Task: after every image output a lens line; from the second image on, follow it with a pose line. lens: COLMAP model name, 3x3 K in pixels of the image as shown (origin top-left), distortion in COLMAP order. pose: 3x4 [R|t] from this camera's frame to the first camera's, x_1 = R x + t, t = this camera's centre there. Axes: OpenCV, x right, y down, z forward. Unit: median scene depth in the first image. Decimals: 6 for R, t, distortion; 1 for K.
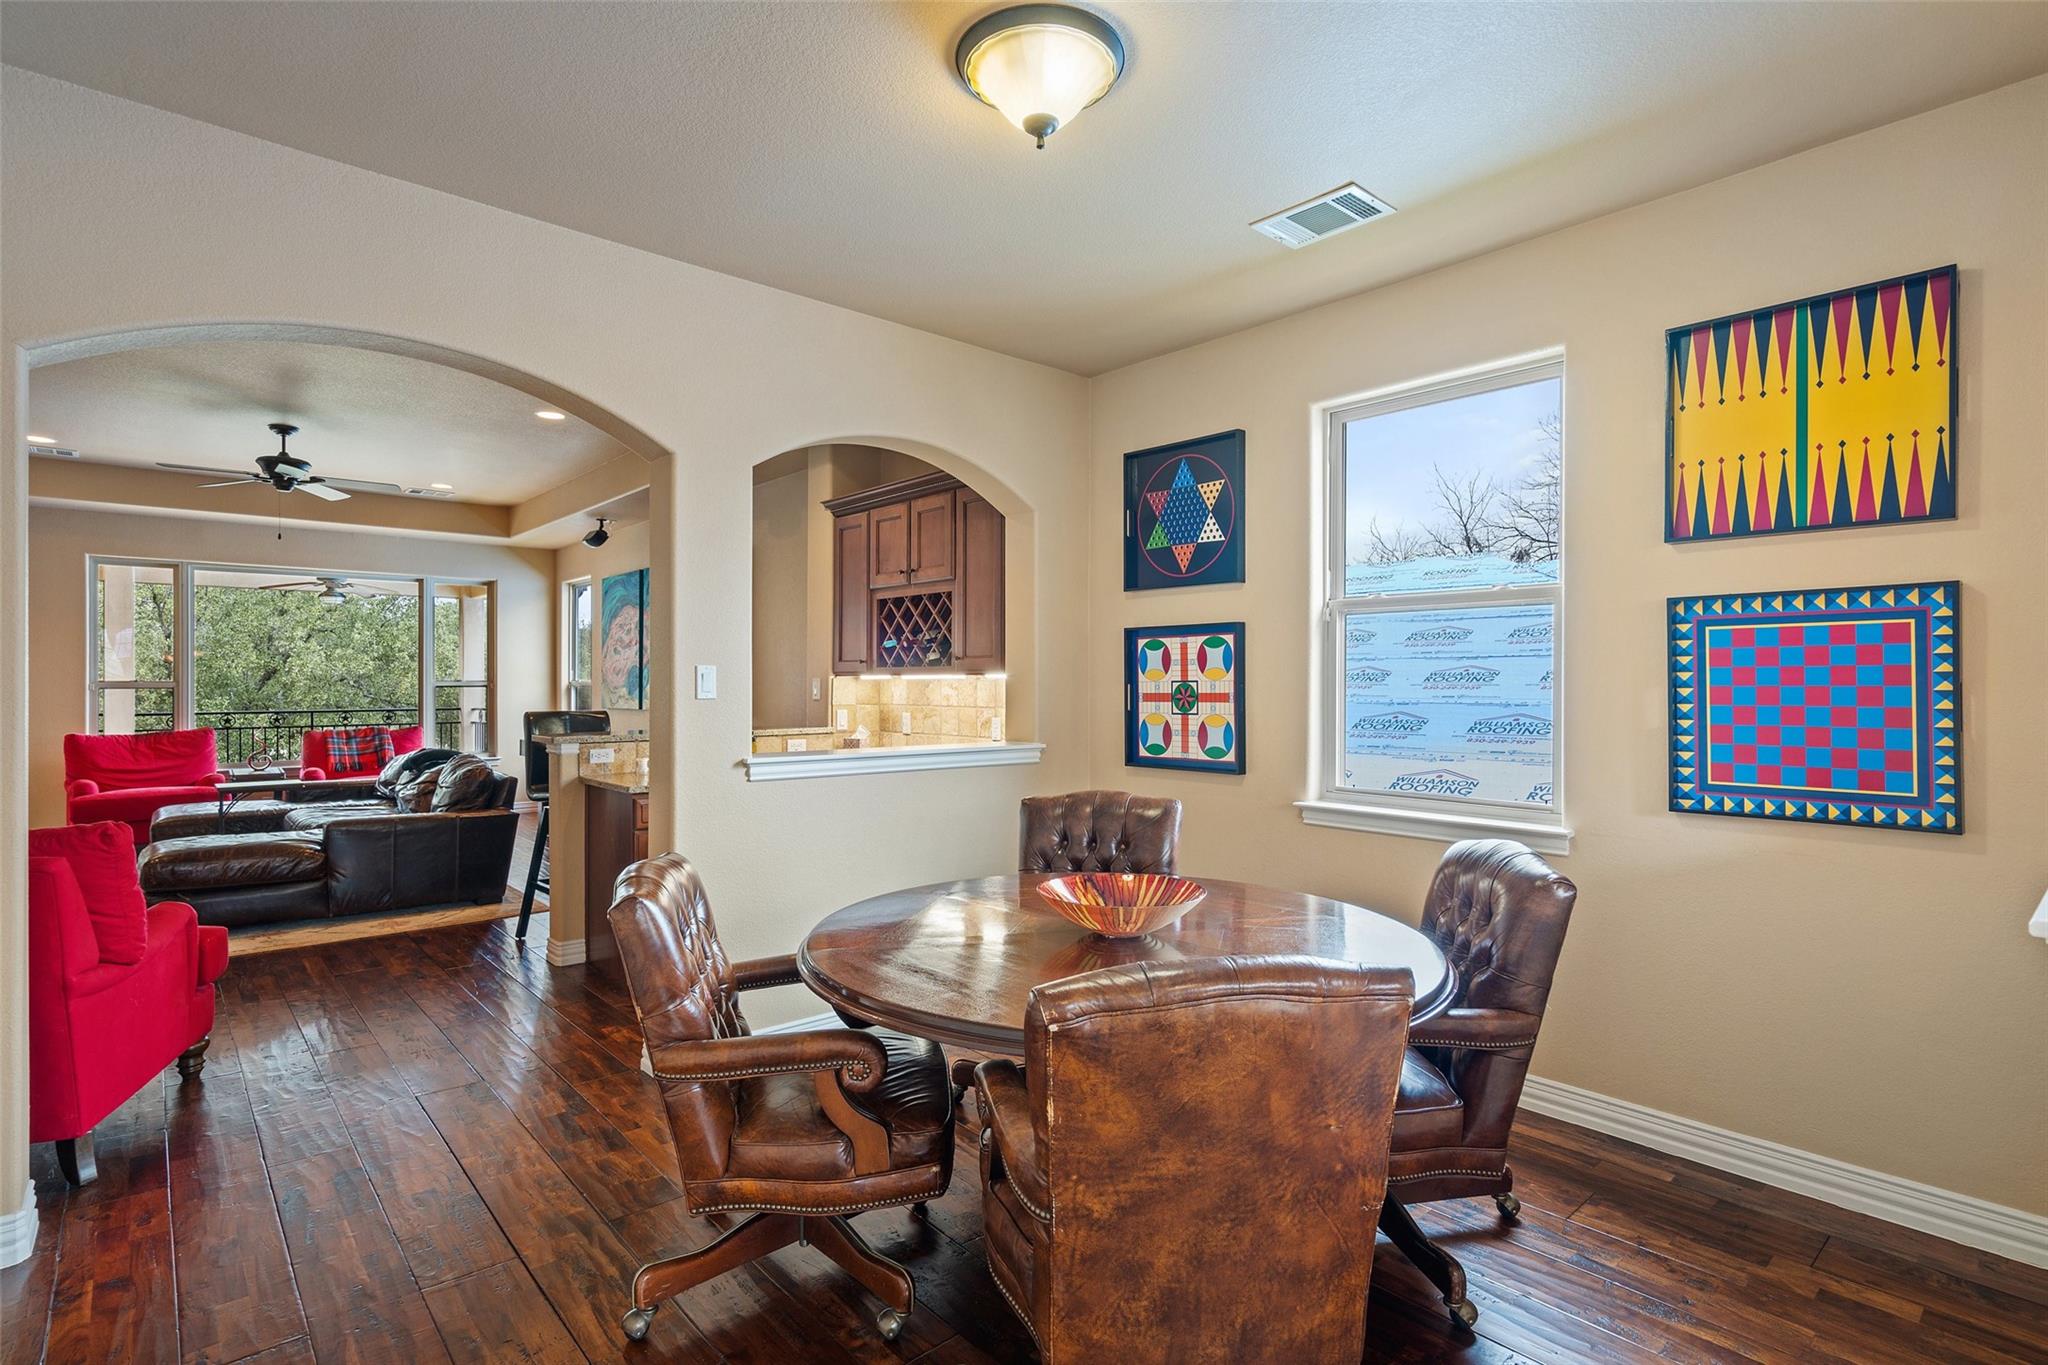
lens RADIAL K [[1004.7, 0, 1025.1], [0, 1004.7, 683.1], [0, 0, 1]] dist [0.001245, 0.000034]
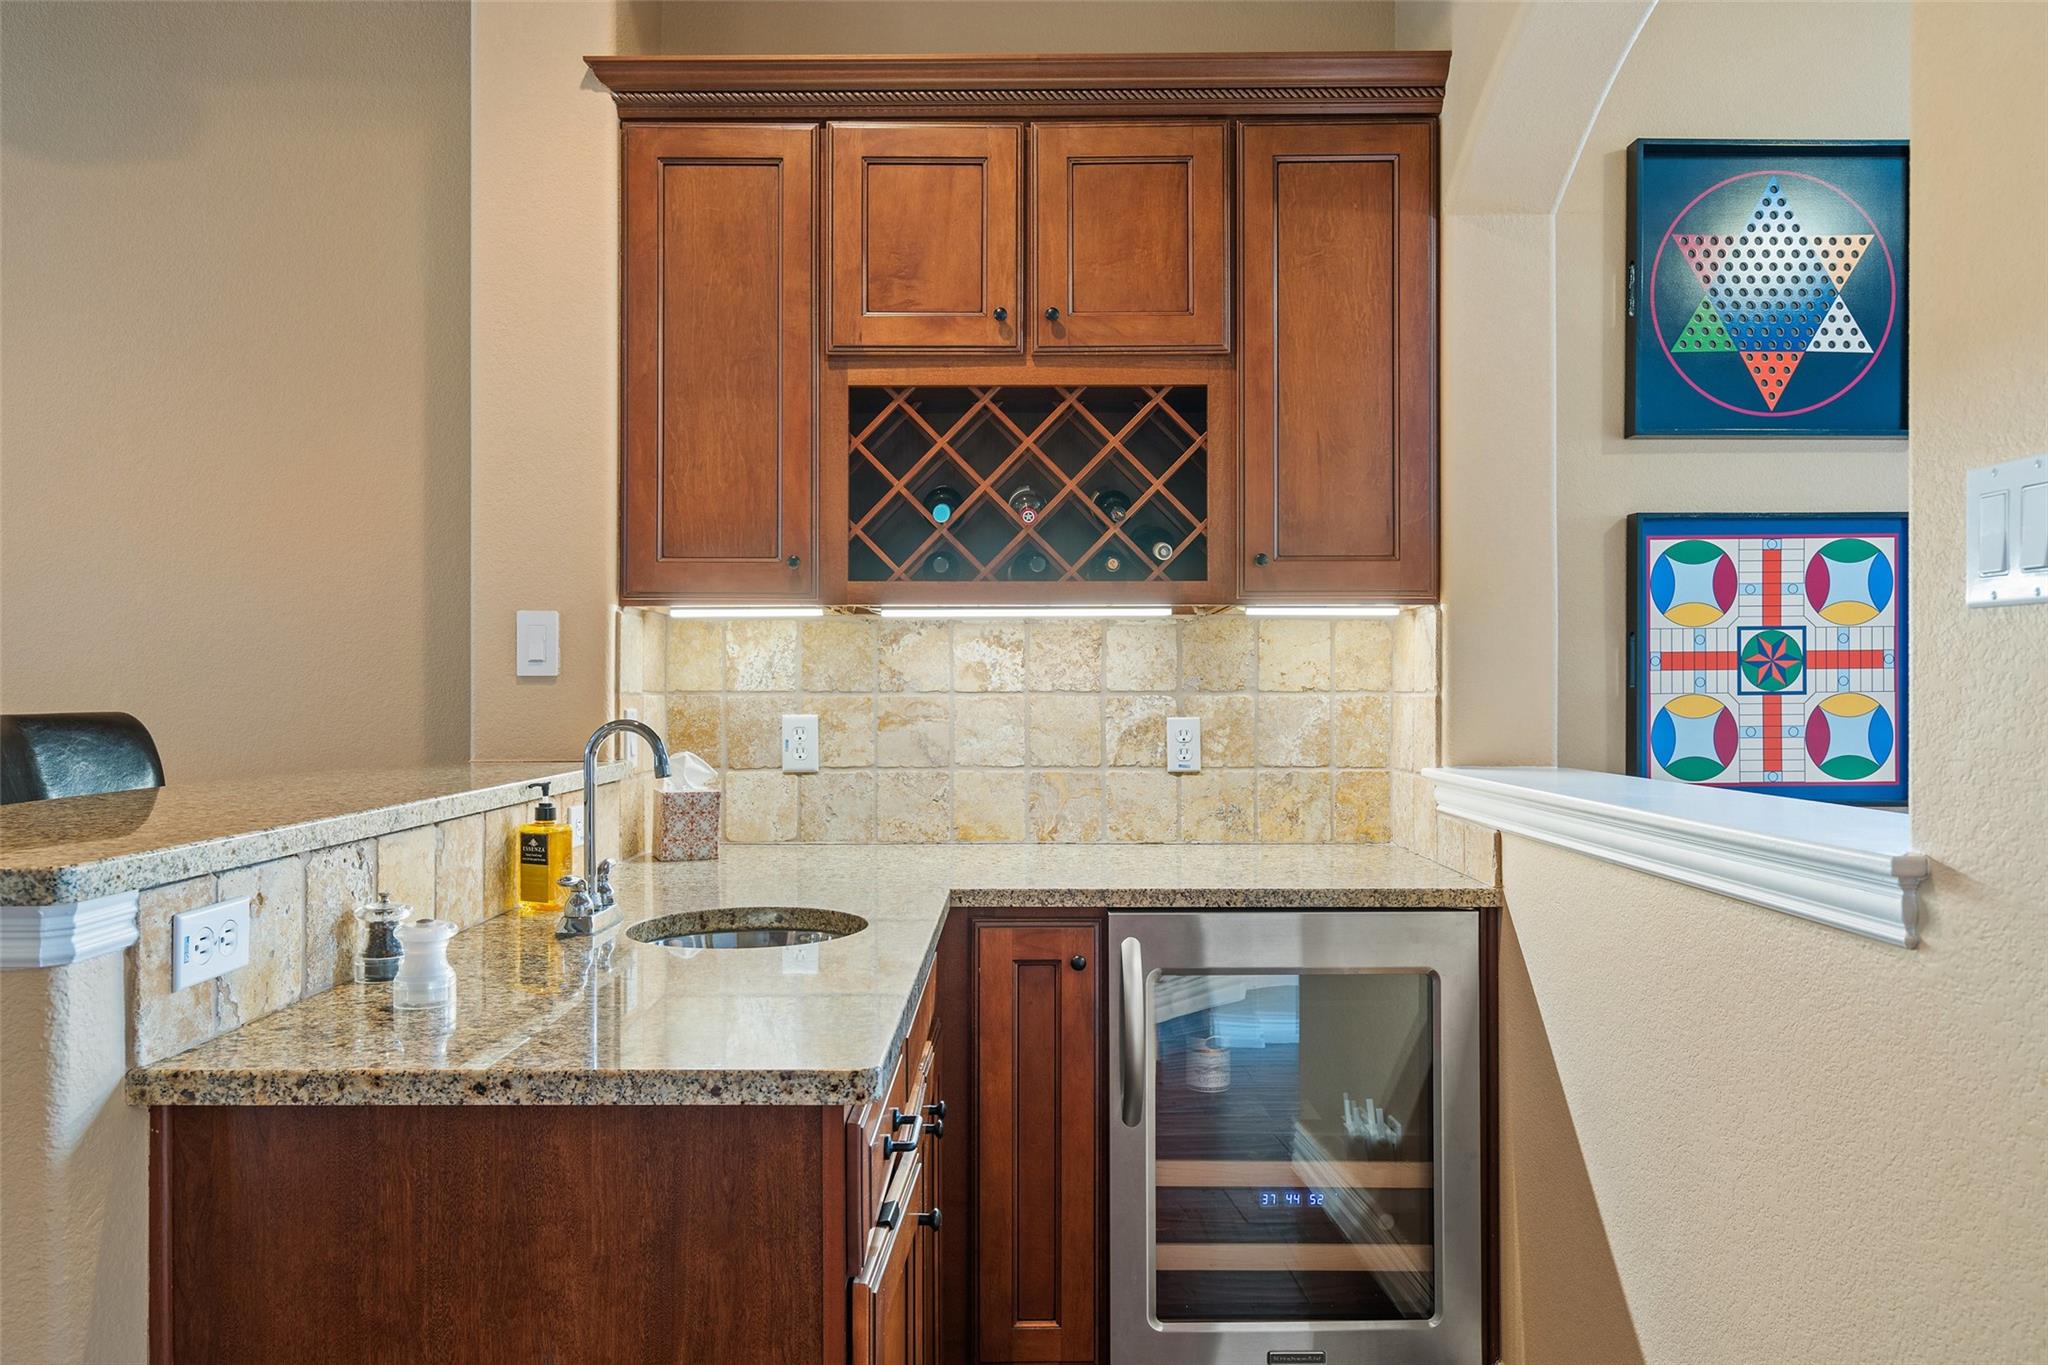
lens RADIAL K [[1390.4, 0, 1022.6], [0, 1390.4, 685.6], [0, 0, 1]] dist [0.022215, 0.001379]
pose [[0.662175, 0.003048, 0.749343, -0.603206], [0.000922, 0.999988, -0.004882, 0.029901], [-0.749349, 0.003923, 0.662164, 0.818407]]
